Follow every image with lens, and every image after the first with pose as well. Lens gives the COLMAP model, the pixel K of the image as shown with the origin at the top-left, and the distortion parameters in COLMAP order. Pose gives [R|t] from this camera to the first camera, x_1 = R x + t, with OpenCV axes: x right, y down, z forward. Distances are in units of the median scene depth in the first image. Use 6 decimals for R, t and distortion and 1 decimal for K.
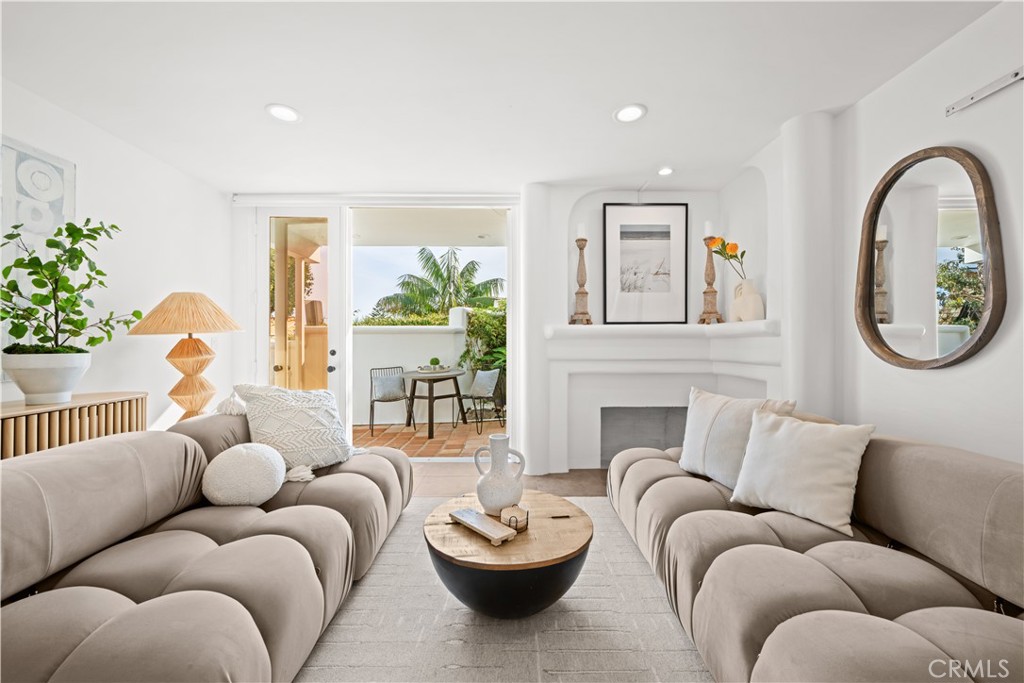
lens RADIAL K [[402.0, 0, 515.6], [0, 402.0, 339.4], [0, 0, 1]] dist [-0.000970, -0.000232]
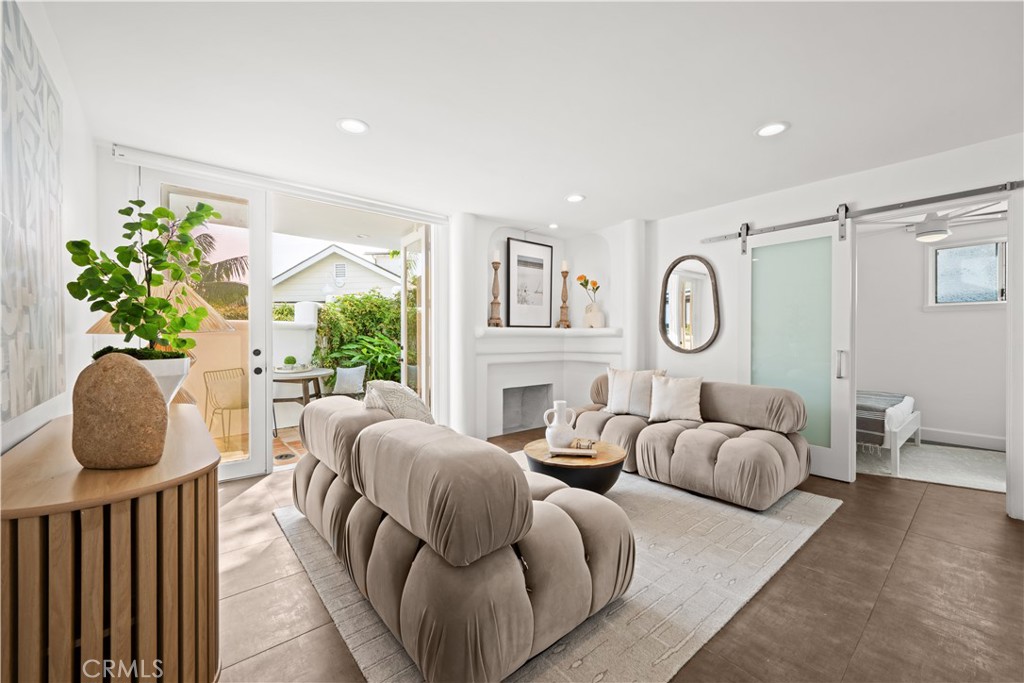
lens RADIAL K [[402.0, 0, 515.6], [0, 402.0, 339.4], [0, 0, 1]] dist [-0.000970, -0.000232]
pose [[0.774648, -0.001184, 0.632392, -0.618130], [-0.007947, 0.999901, 0.011607, -0.011966], [-0.632343, -0.014017, 0.774562, -0.064618]]
